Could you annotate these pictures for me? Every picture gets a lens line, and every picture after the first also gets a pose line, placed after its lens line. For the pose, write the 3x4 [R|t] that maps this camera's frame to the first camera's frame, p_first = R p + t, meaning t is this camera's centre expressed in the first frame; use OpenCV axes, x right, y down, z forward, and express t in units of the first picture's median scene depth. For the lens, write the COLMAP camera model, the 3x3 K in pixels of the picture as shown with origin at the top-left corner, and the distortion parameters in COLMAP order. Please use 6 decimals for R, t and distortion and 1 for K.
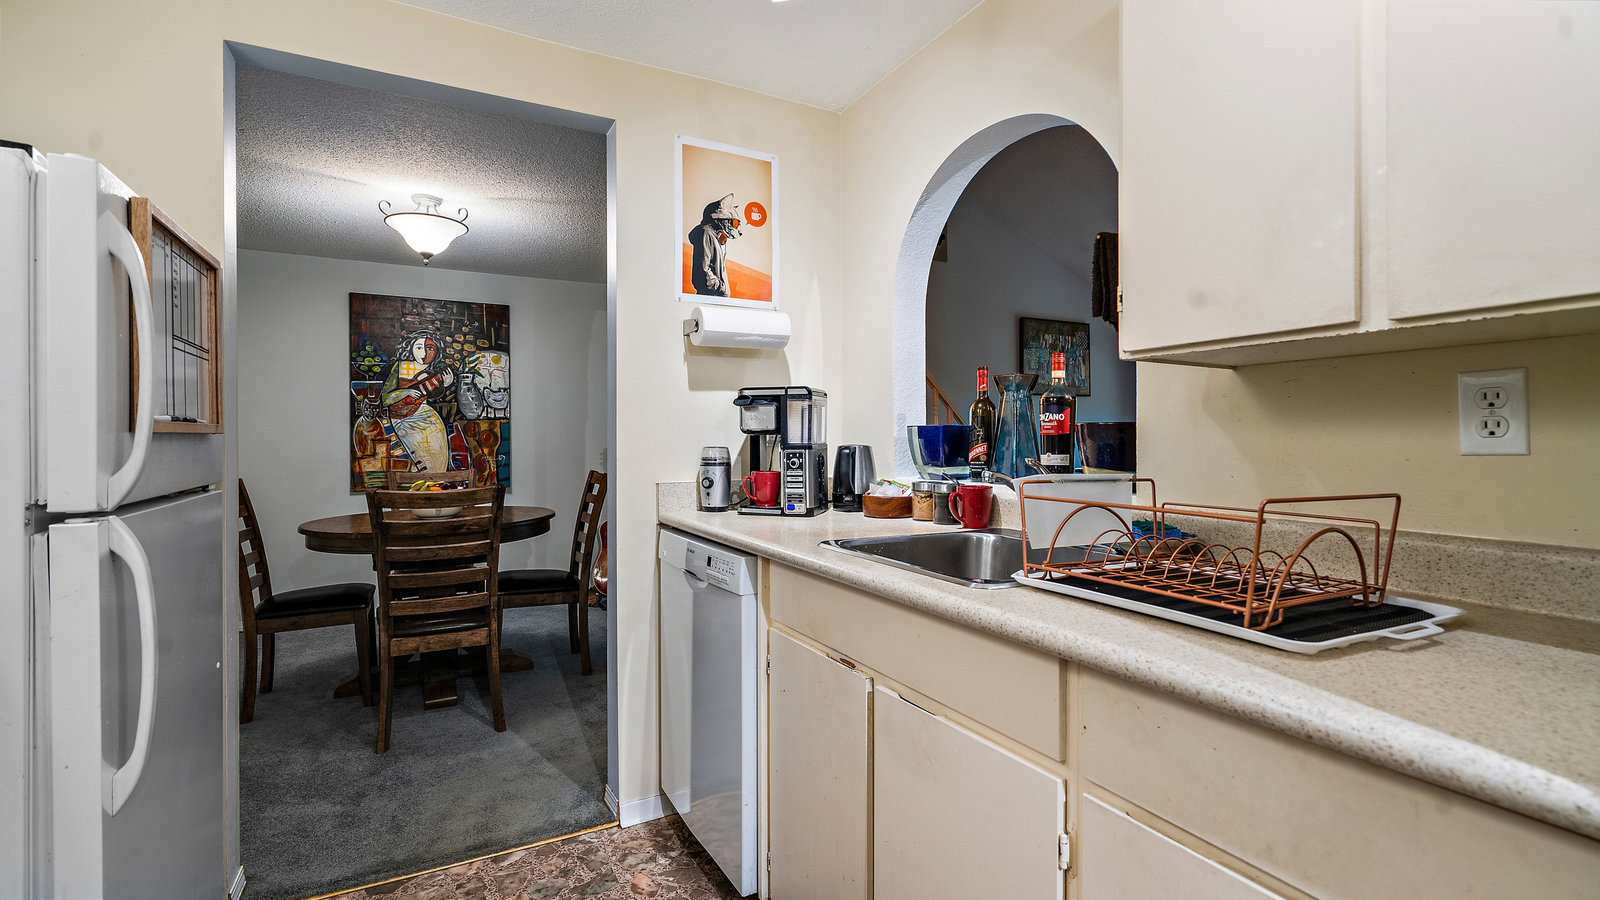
lens RADIAL K [[722.6, 0, 795.7], [0, 722.6, 446.8], [0, 0, 1]] dist [-0.008263, 0.001356]
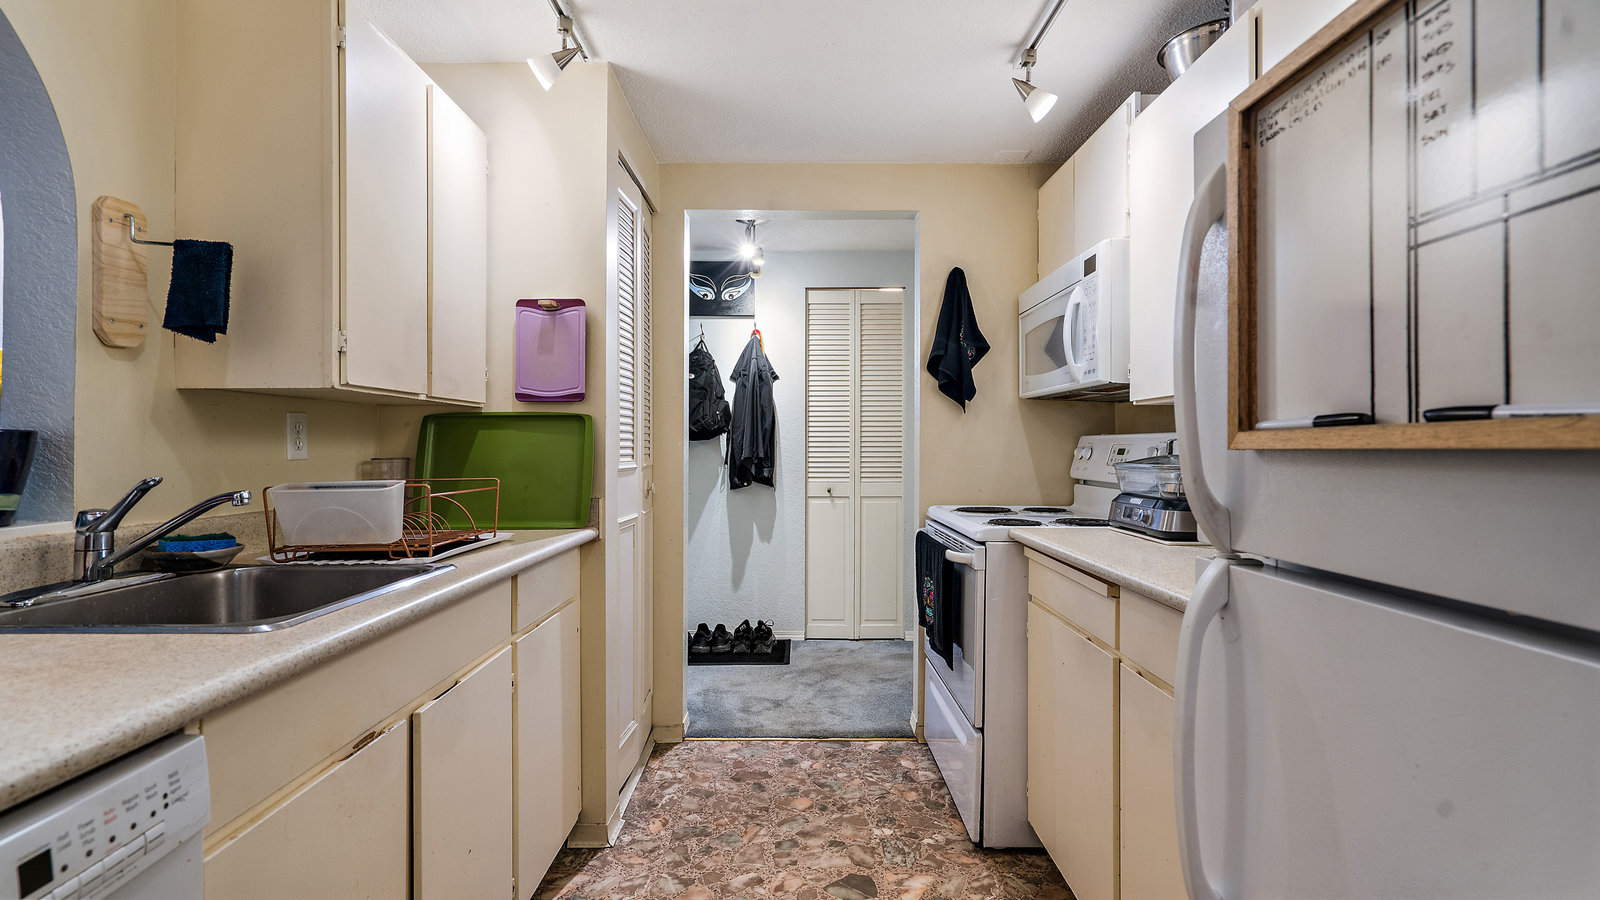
lens RADIAL K [[722.6, 0, 795.9], [0, 722.6, 448.1], [0, 0, 1]] dist [-0.008263, 0.001356]
pose [[-0.894636, 0.002366, 0.446790, -0.930532], [0.003664, 0.999991, 0.002040, -0.020037], [-0.446782, 0.003462, -0.894636, 1.915422]]
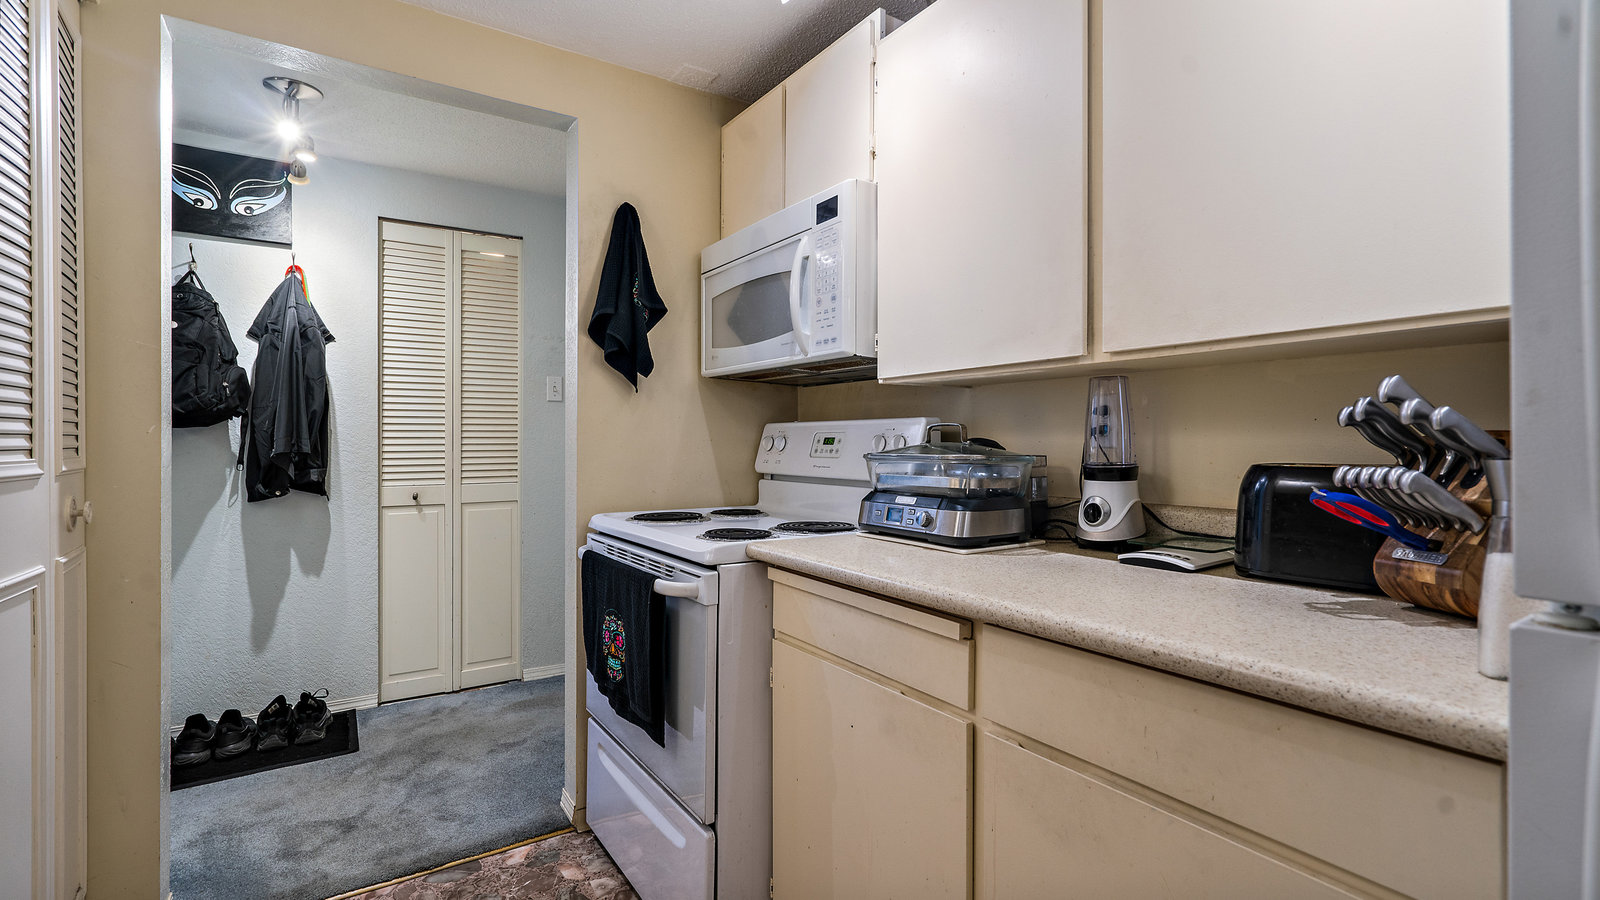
lens RADIAL K [[722.6, 0, 804.7], [0, 722.6, 443.5], [0, 0, 1]] dist [-0.008263, 0.001356]
pose [[-0.992413, 0.005001, -0.122845, -0.708273], [0.004370, 0.999976, 0.005407, -0.011627], [0.122869, 0.004829, -0.992411, 1.618655]]
